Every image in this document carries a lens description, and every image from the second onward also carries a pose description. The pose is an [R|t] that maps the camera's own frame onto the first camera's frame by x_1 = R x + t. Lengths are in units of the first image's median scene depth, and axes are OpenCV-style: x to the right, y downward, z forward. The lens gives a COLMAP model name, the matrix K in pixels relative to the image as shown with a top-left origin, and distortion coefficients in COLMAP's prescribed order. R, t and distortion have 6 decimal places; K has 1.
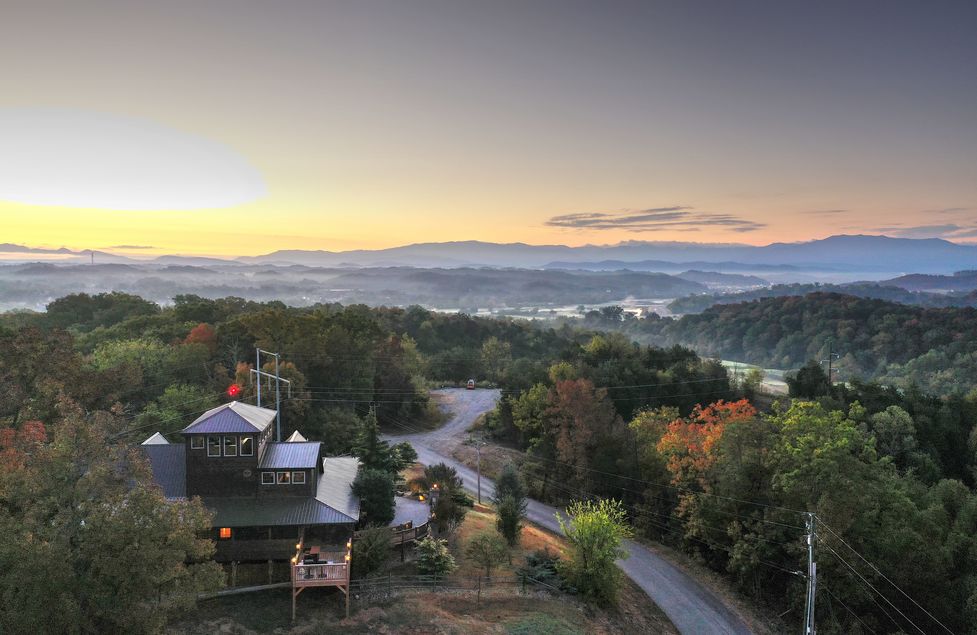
lens RADIAL K [[766.7, 0, 492.7], [0, 766.7, 320.7], [0, 0, 1]] dist [-0.011723, 0.009399]
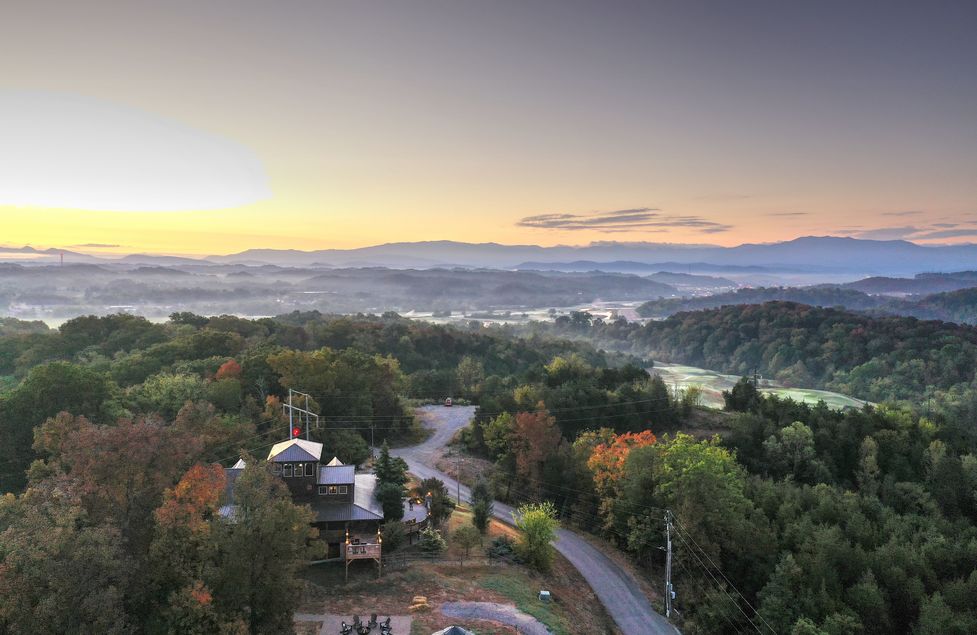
lens RADIAL K [[766.7, 0, 491.7], [0, 766.7, 323.6], [0, 0, 1]] dist [-0.011723, 0.009399]
pose [[0.999412, 0.000063, 0.034286, -0.001636], [-0.000205, 0.999991, 0.004150, -0.022657], [-0.034285, -0.004154, 0.999403, -0.090912]]
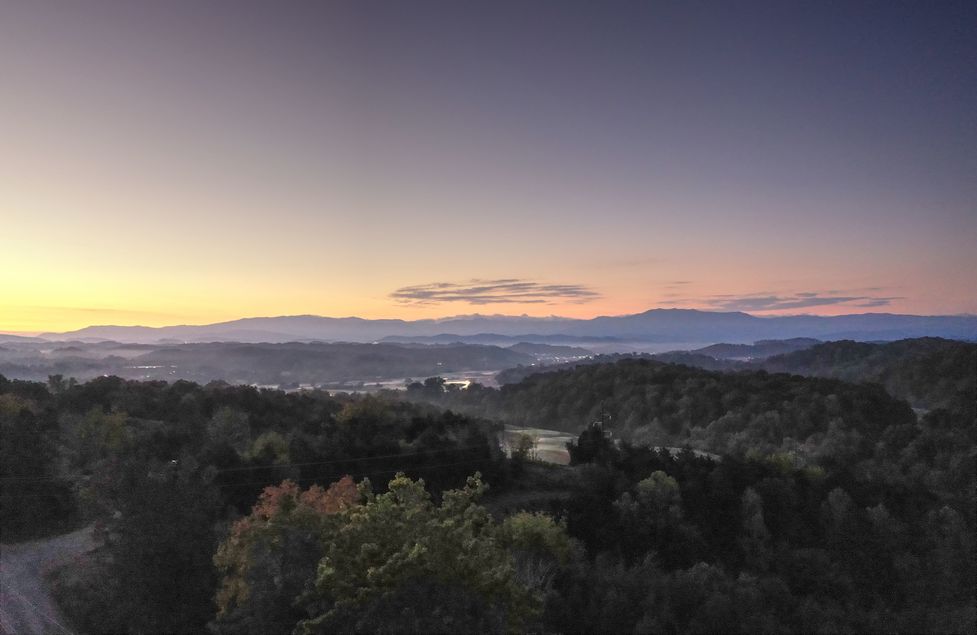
lens RADIAL K [[766.7, 0, 495.2], [0, 766.7, 312.9], [0, 0, 1]] dist [-0.011723, 0.009399]
pose [[0.976853, -0.001364, 0.213908, 0.071911], [0.024145, 0.994292, -0.103922, 0.008705], [-0.212545, 0.106682, 0.971310, 0.079910]]
